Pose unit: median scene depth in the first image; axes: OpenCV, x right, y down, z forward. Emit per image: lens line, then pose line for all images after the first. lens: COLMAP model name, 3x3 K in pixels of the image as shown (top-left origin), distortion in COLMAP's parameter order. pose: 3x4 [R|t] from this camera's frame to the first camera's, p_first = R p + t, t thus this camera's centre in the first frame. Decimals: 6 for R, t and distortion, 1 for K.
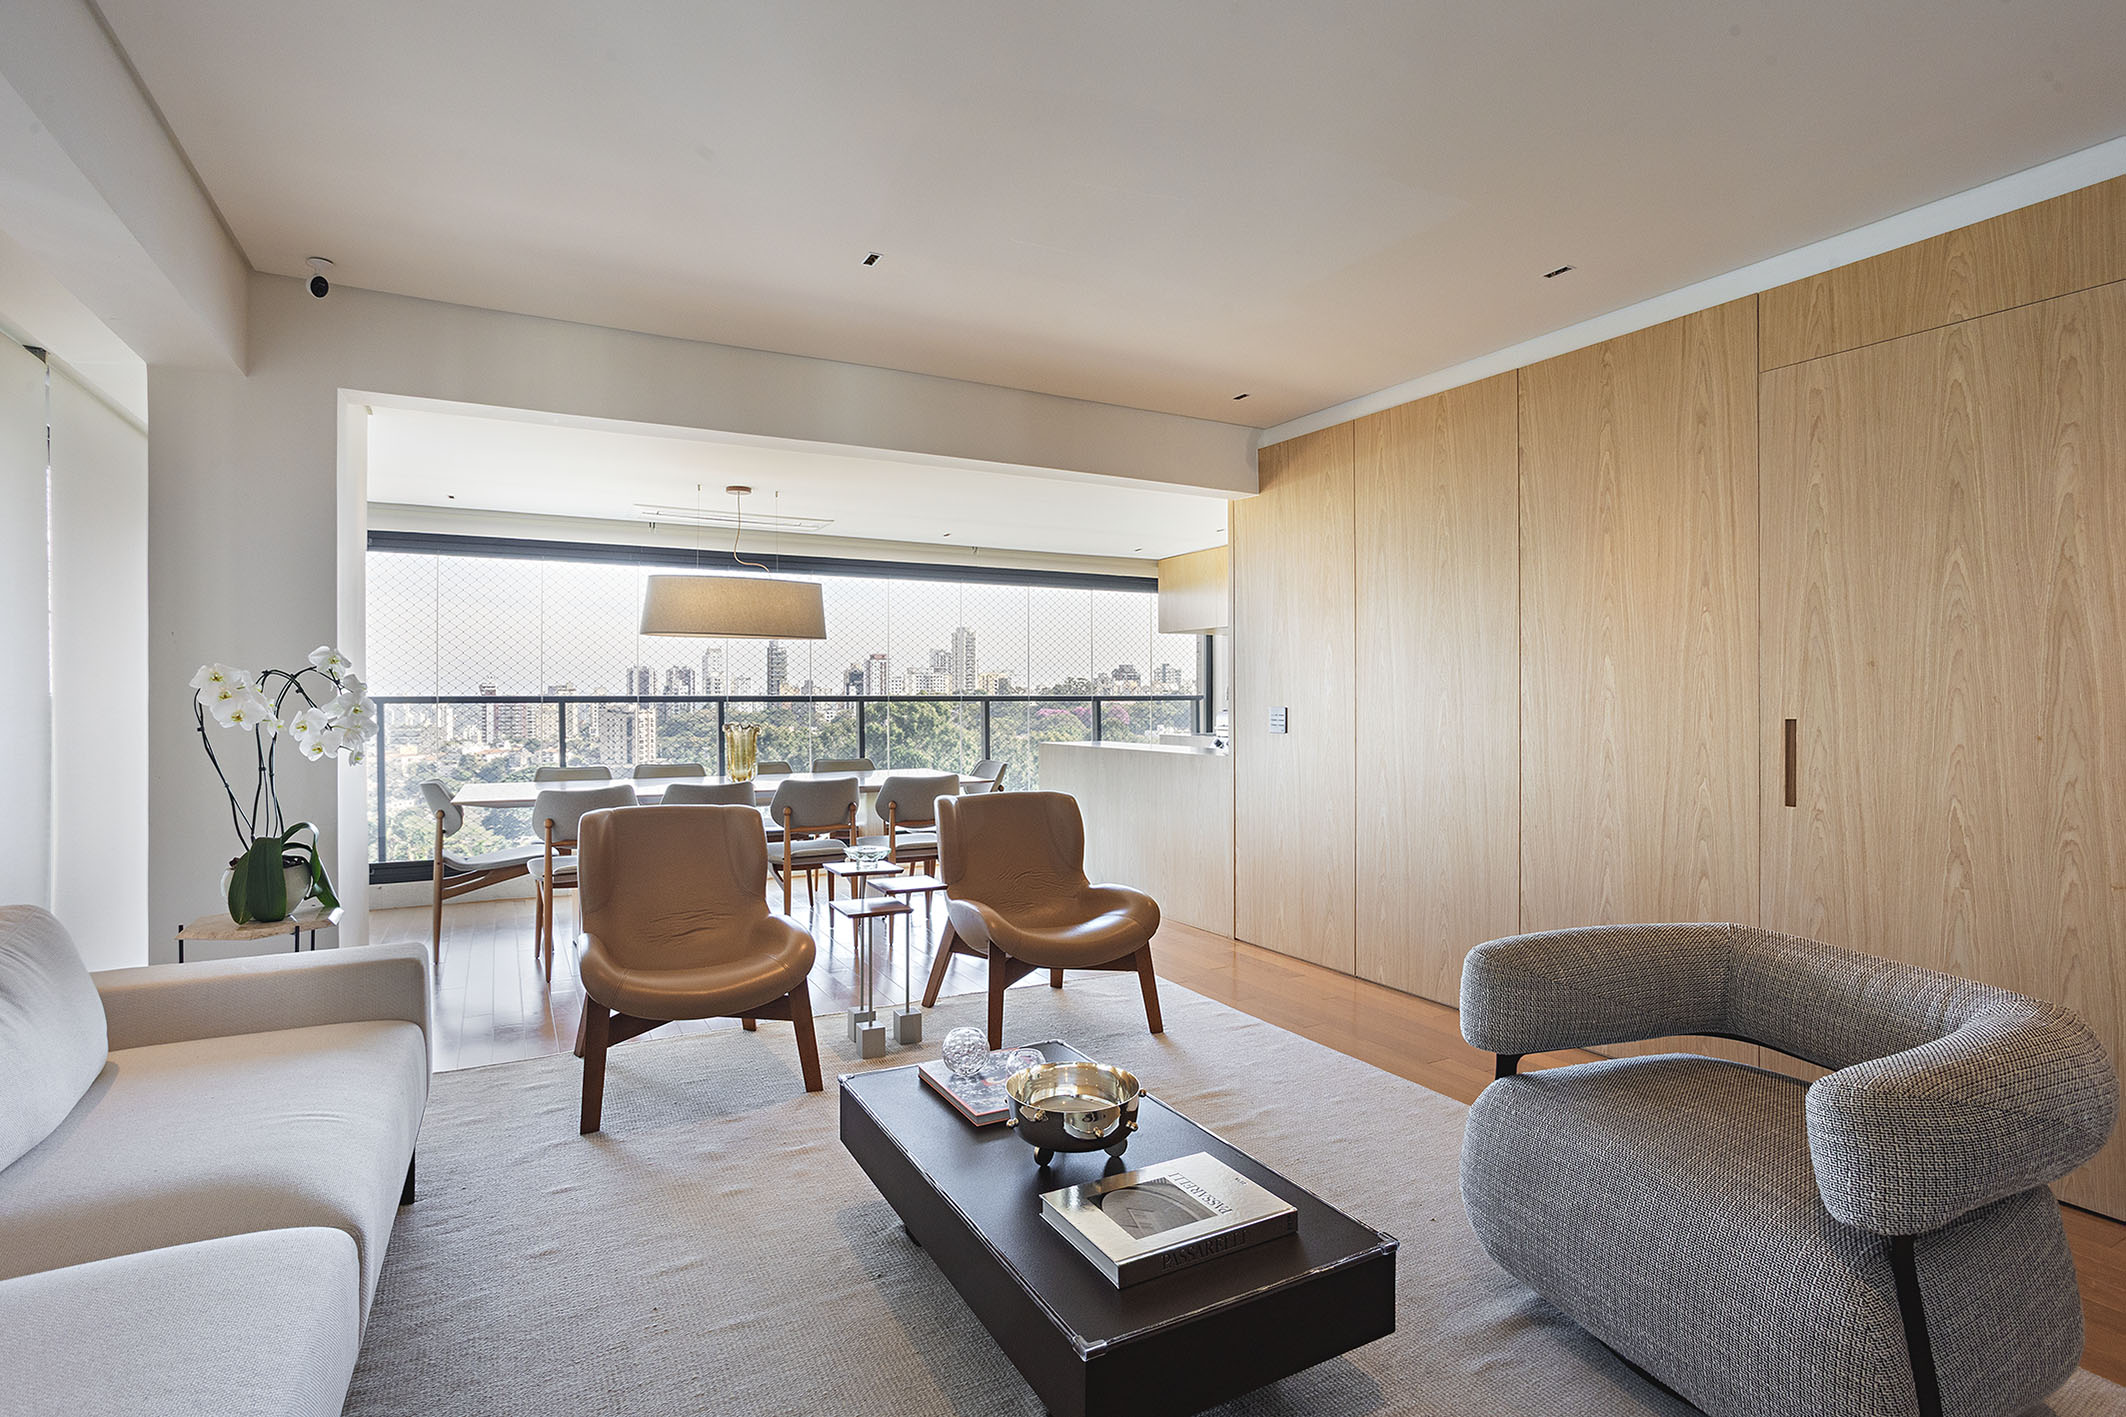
lens RADIAL K [[1067.5, 0, 1028.4], [0, 1067.5, 719.5], [0, 0, 1]] dist [-0.012418, 0.003781]
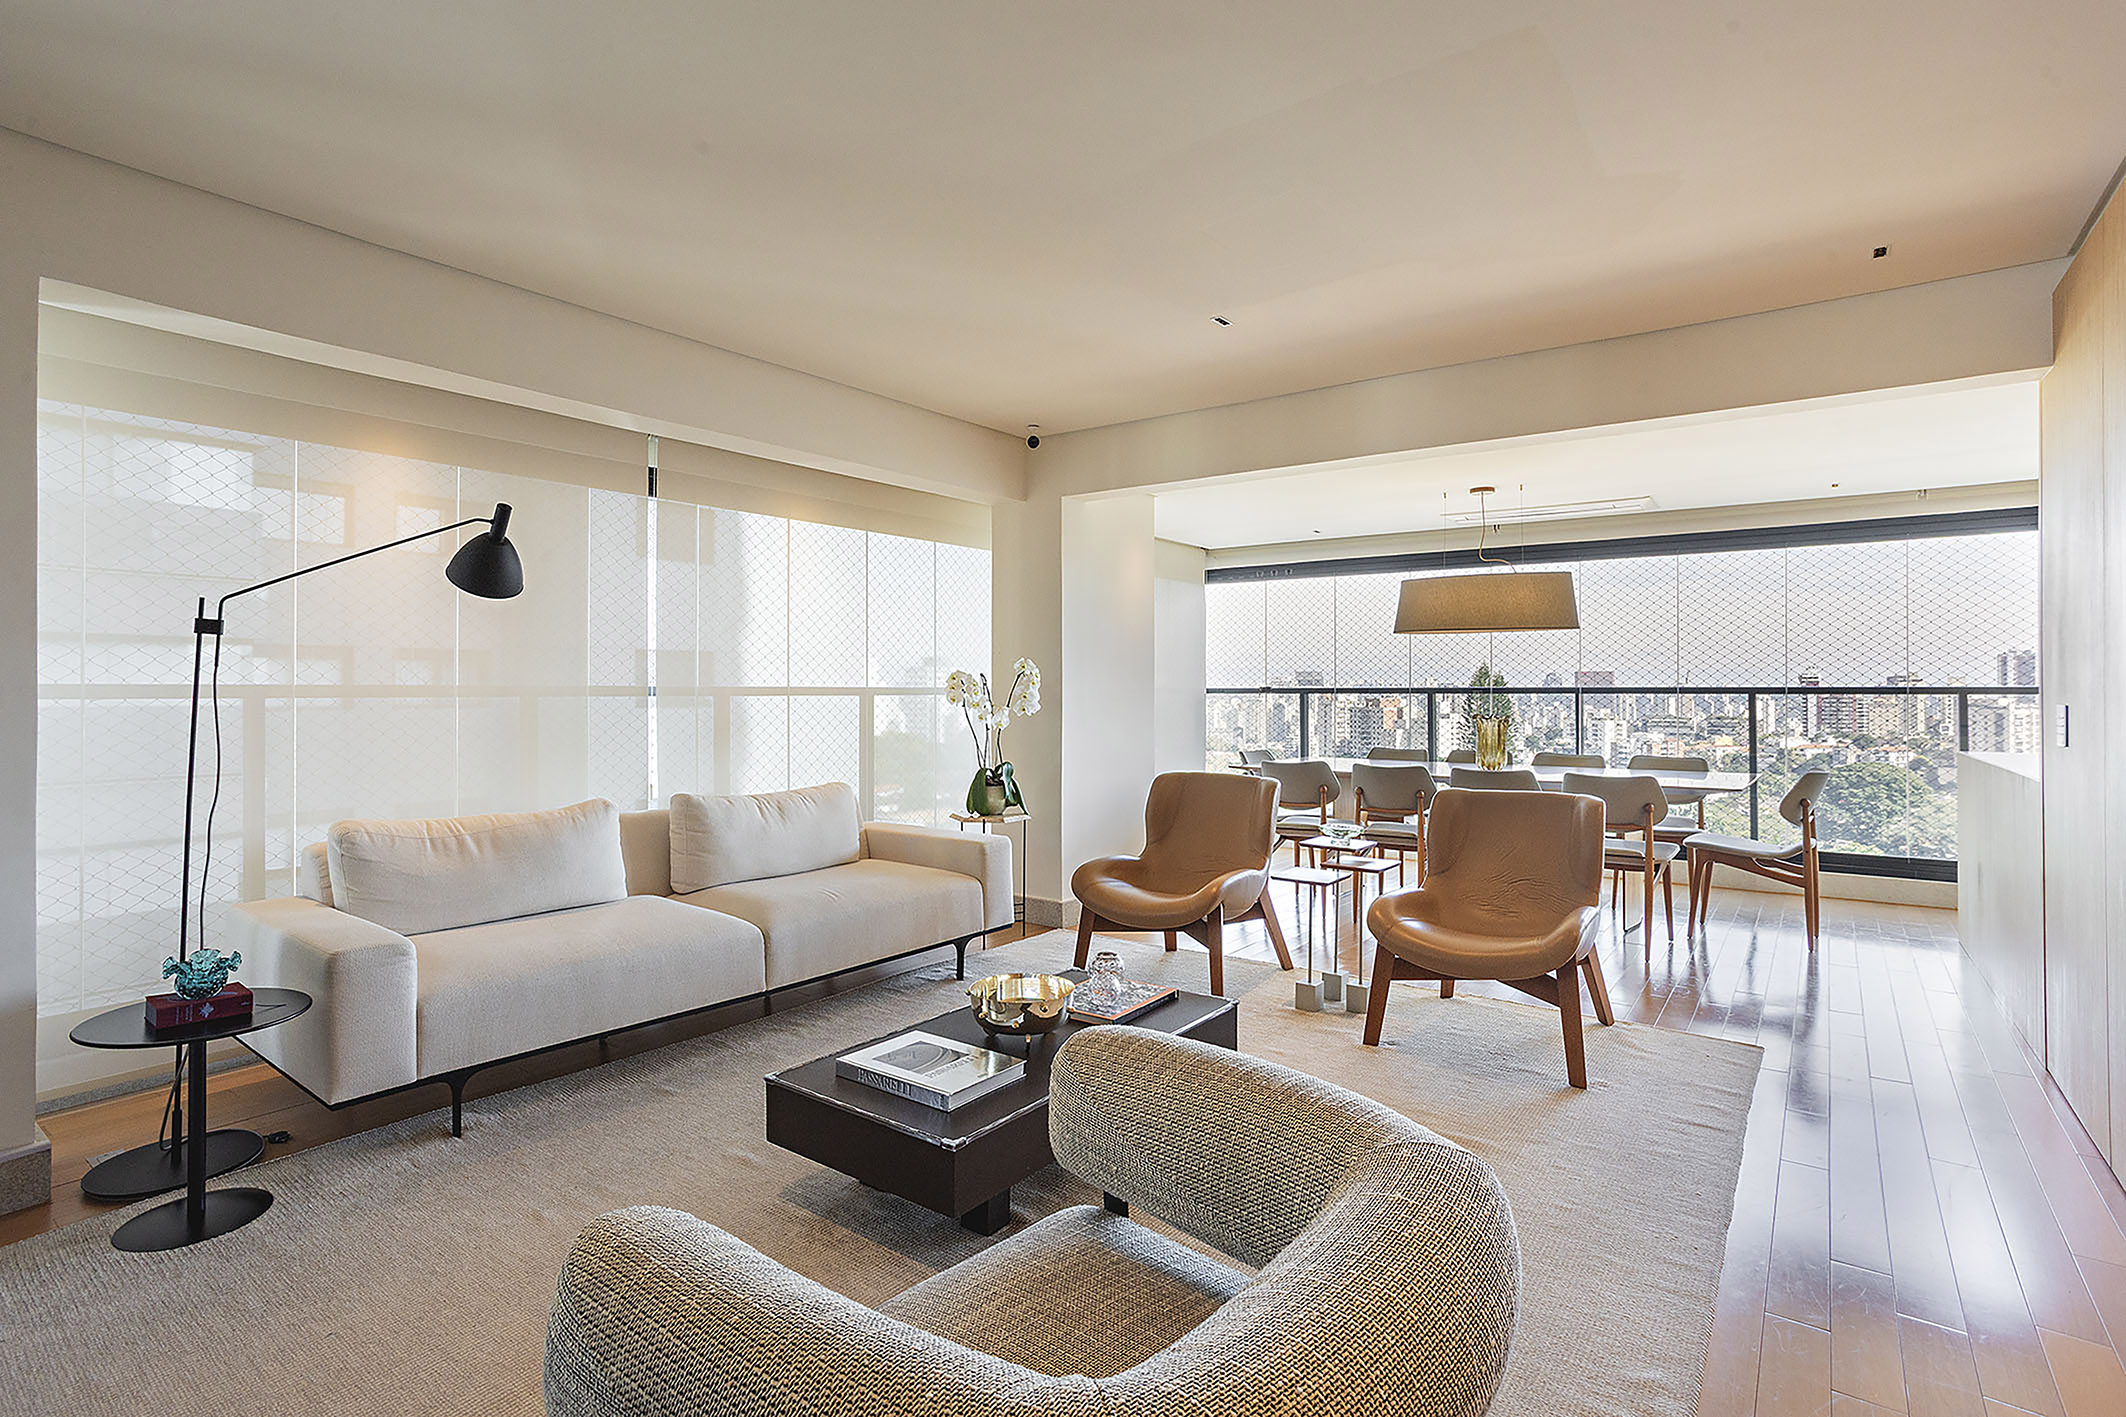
lens RADIAL K [[1067.5, 0, 1084.9], [0, 1067.5, 691.4], [0, 0, 1]] dist [-0.012418, 0.003781]
pose [[0.427778, 0.002375, -0.903881, 0.331912], [-0.018516, 0.999810, -0.006136, -0.002897], [0.903694, 0.019361, 0.427741, 0.134594]]
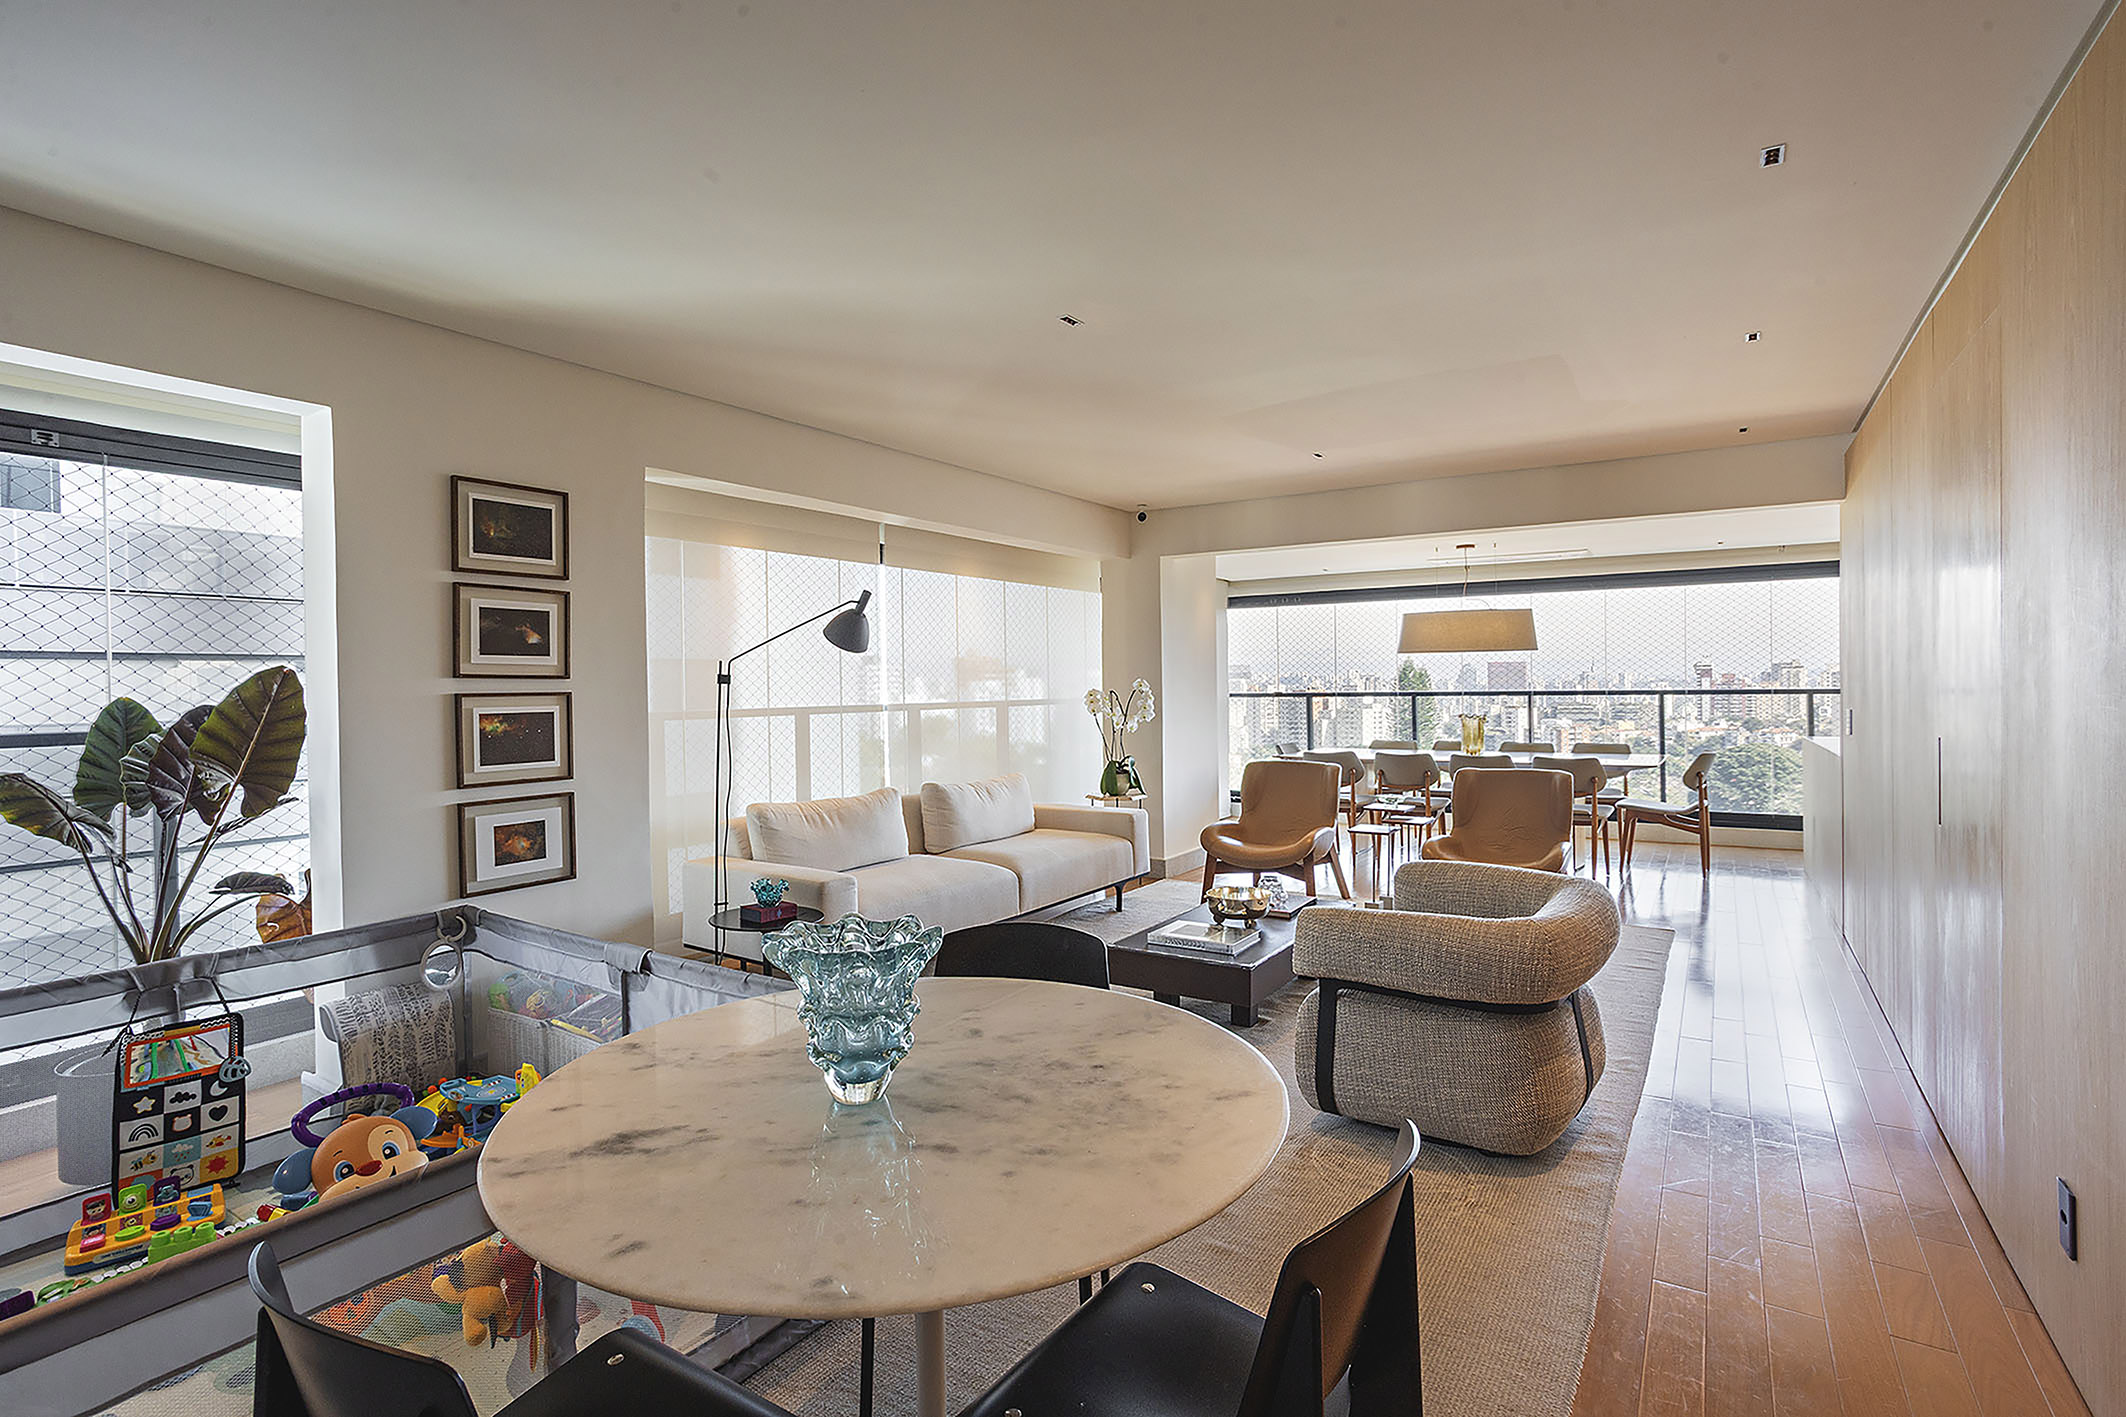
lens RADIAL K [[1067.5, 0, 1066.9], [0, 1067.5, 698.7], [0, 0, 1]] dist [-0.012418, 0.003781]
pose [[0.480289, 0.006918, -0.877083, 0.462347], [-0.003686, 0.999976, 0.005869, -0.014685], [0.877103, 0.000414, 0.480303, -0.085660]]
